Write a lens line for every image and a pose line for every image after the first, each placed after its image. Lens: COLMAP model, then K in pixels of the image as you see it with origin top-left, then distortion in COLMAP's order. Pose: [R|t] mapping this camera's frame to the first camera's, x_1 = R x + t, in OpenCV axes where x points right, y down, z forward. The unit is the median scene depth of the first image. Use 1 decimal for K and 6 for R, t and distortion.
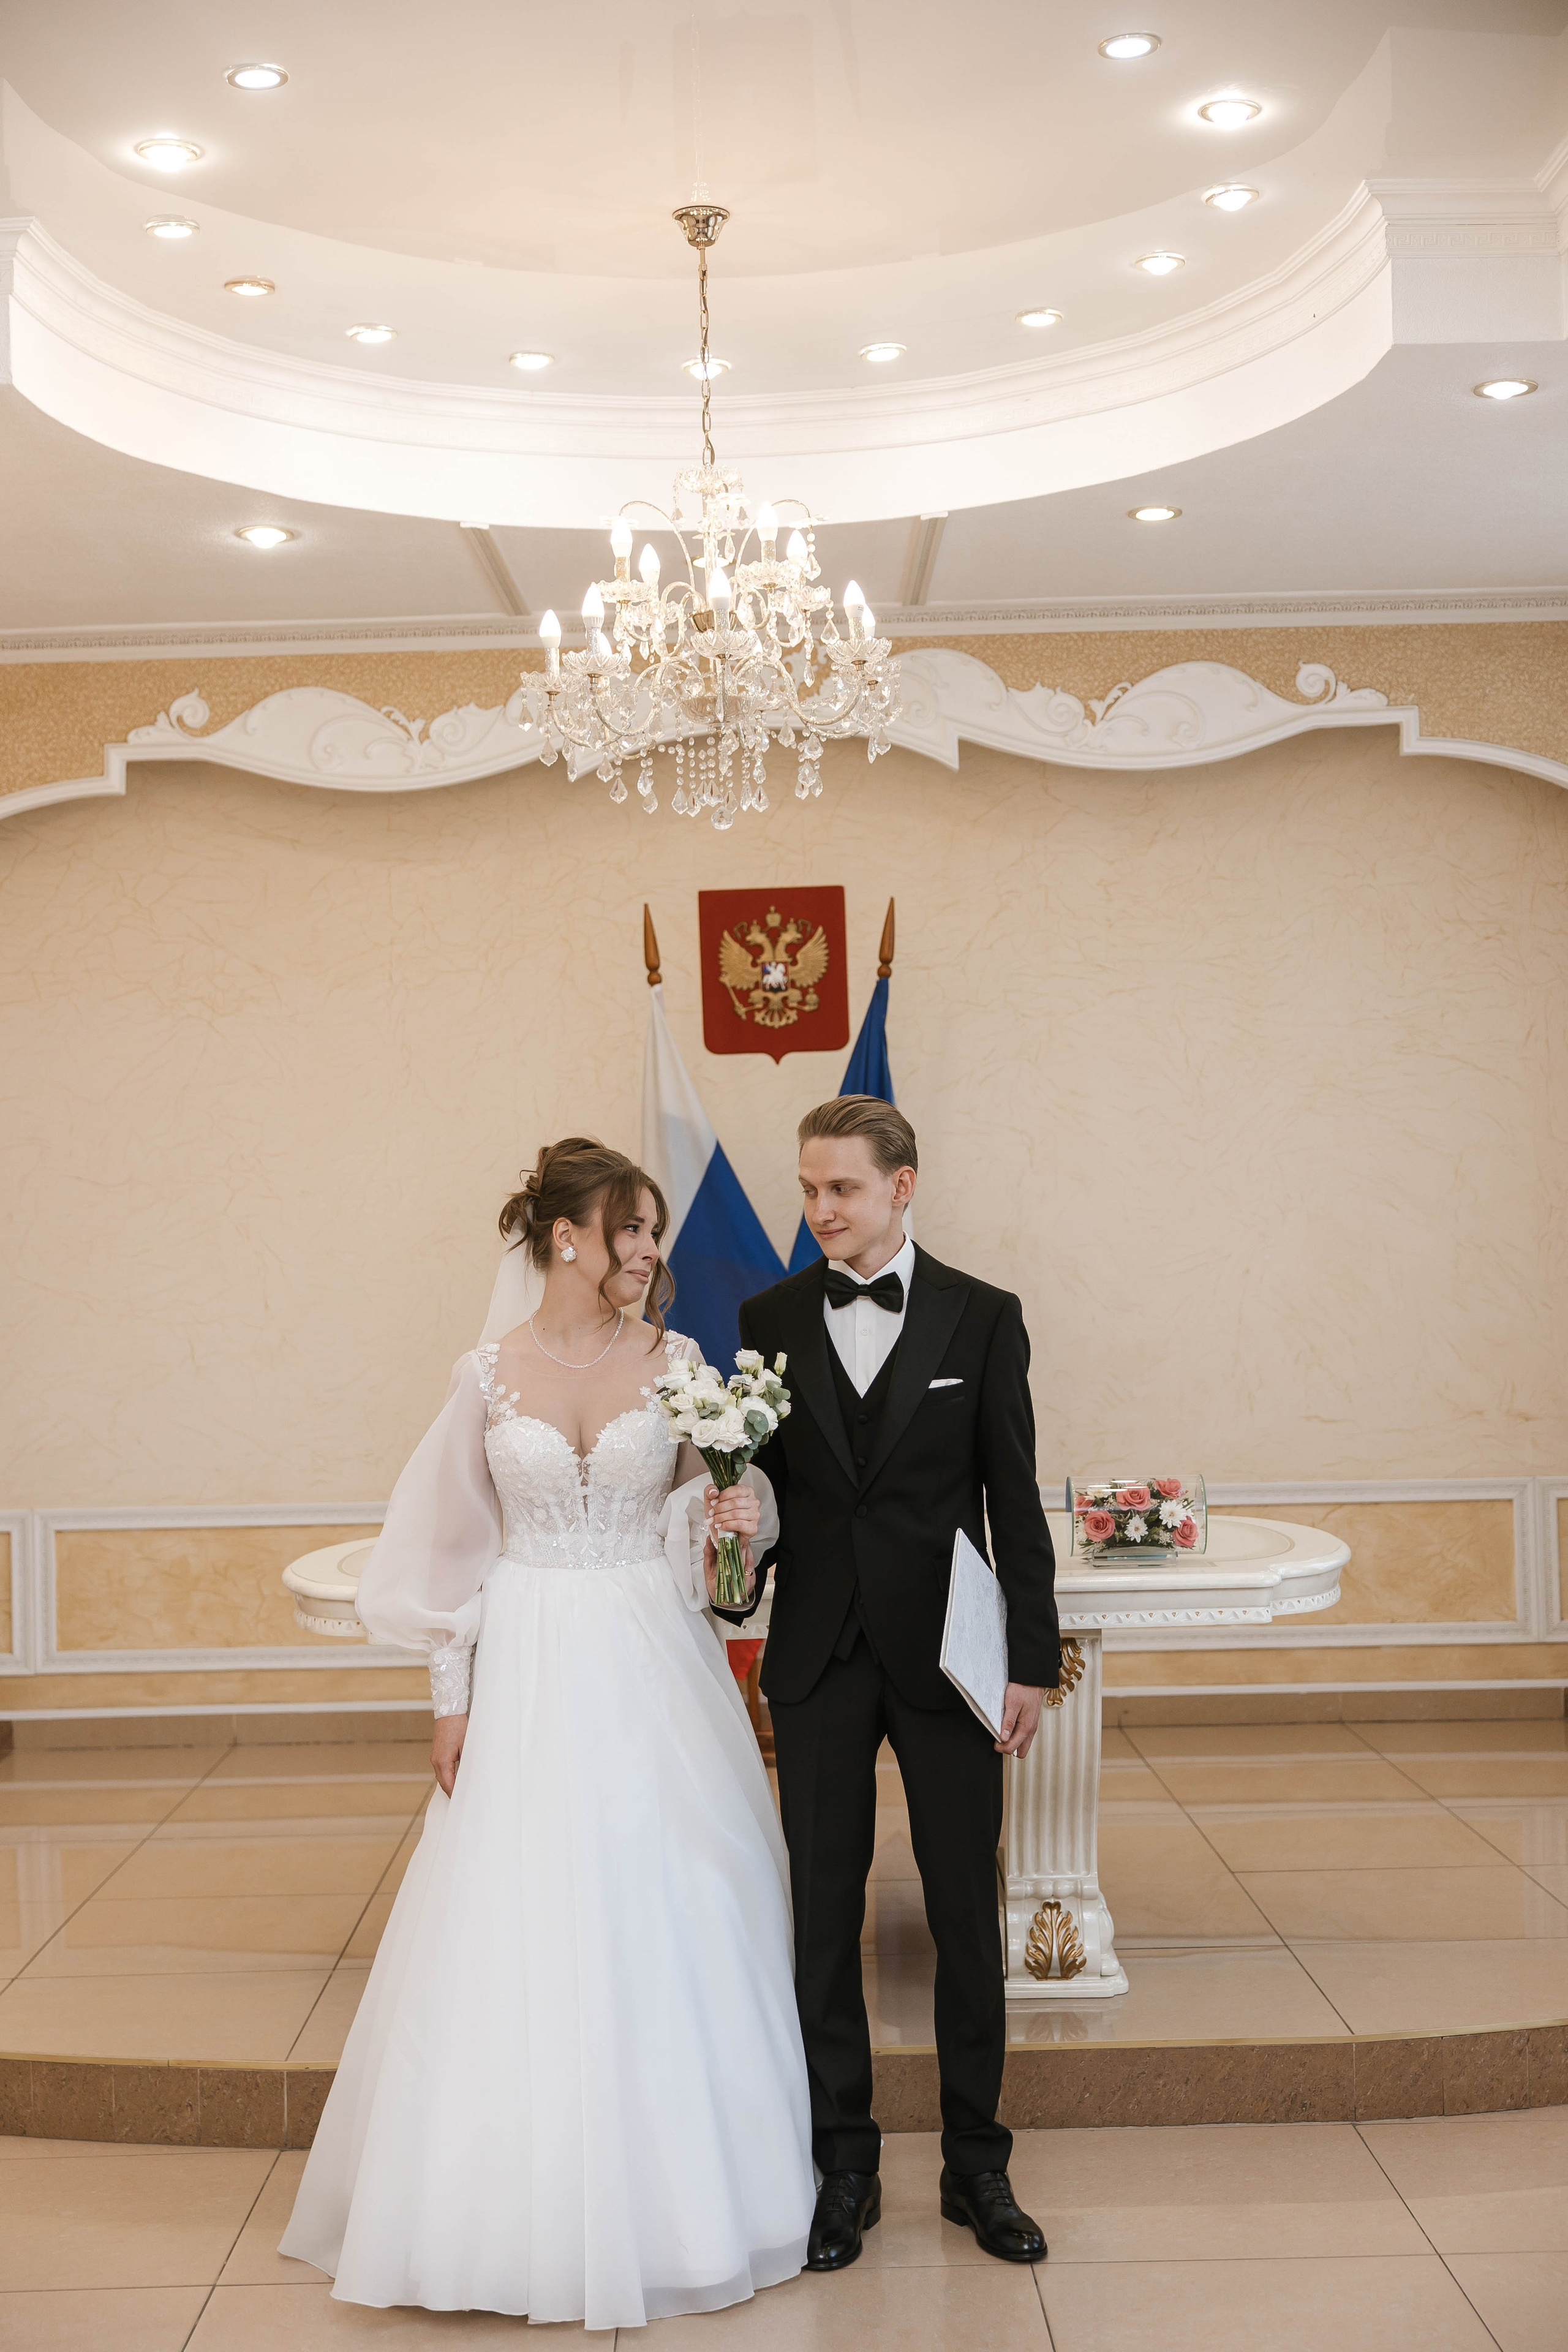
lens RADIAL K [[2798.9, 0, 784.0], [0, 2798.9, 1176.0], [0, 0, 1]] dist [-0.002031, -0.004919]
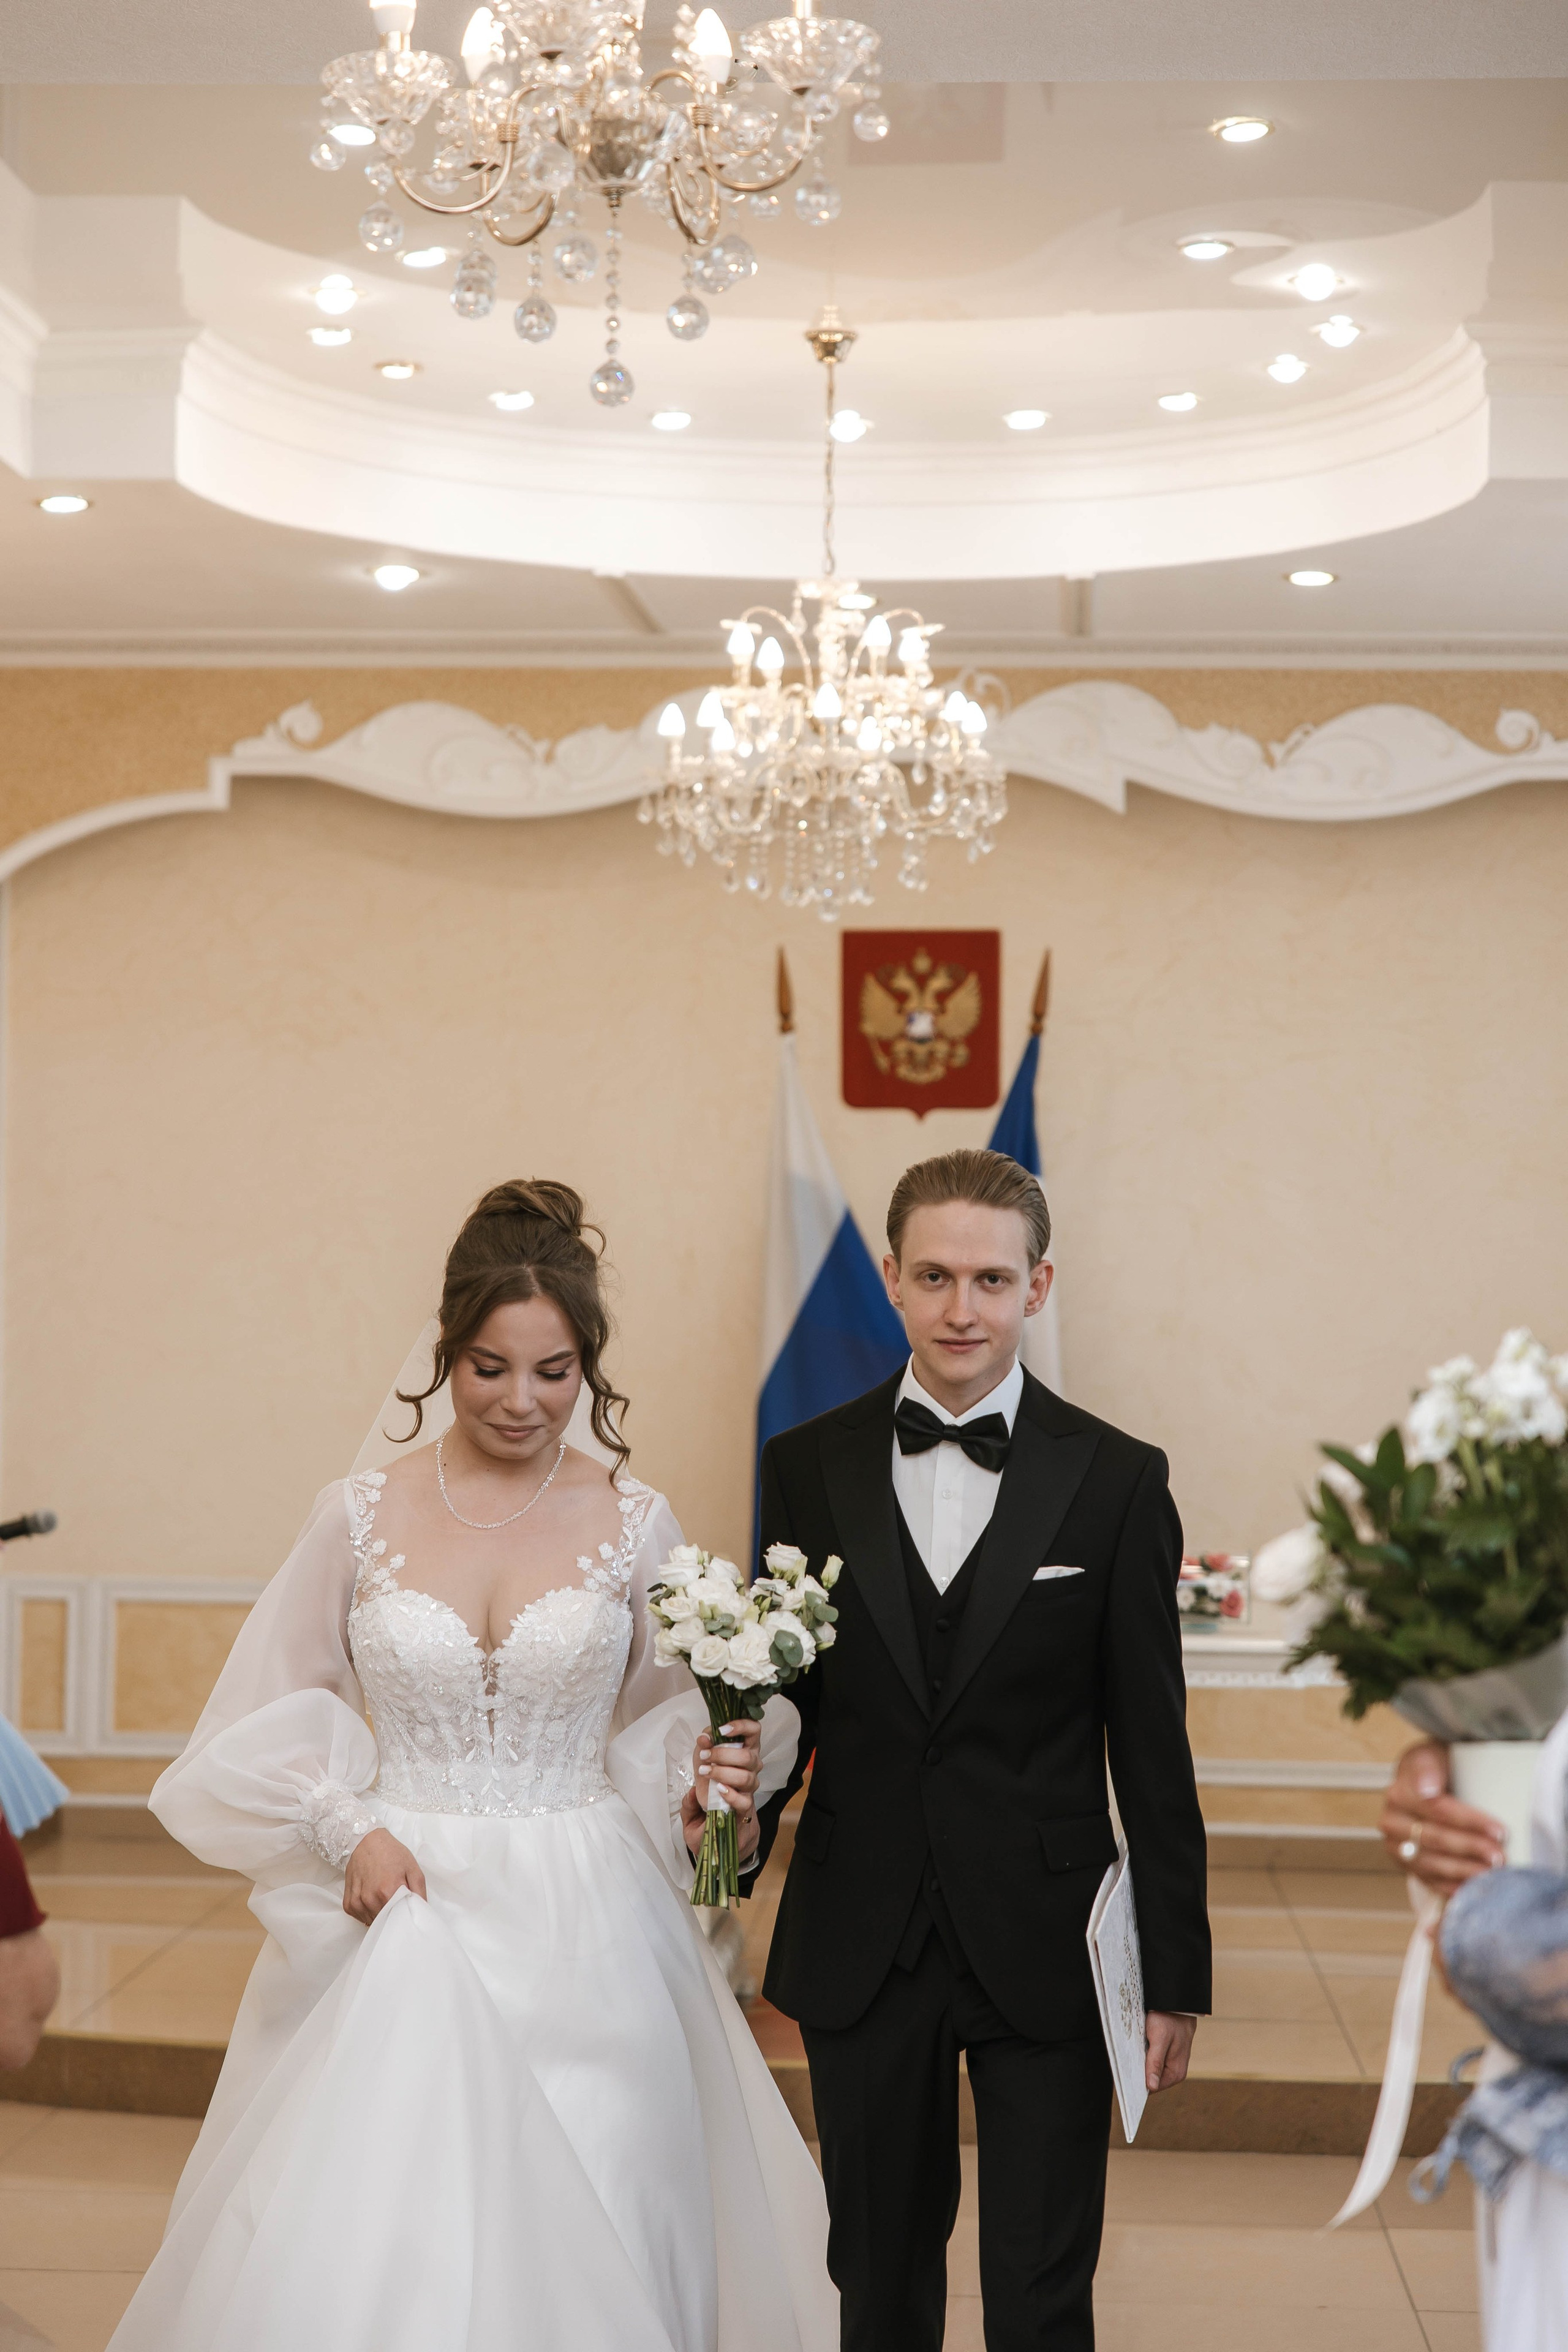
lens RADIAL K [[4608.7, 0, 784.0], [0, 4608.7, 1176.0], [0, 0, 1]] dist [0.042175, 0.141447]
pose [[0.996810, 0.037992, -0.070186, 0.061340], [-0.038535, 0.999237, -0.006396, -0.011748], [0.069889, 0.009081, 0.997513, -0.515420]]
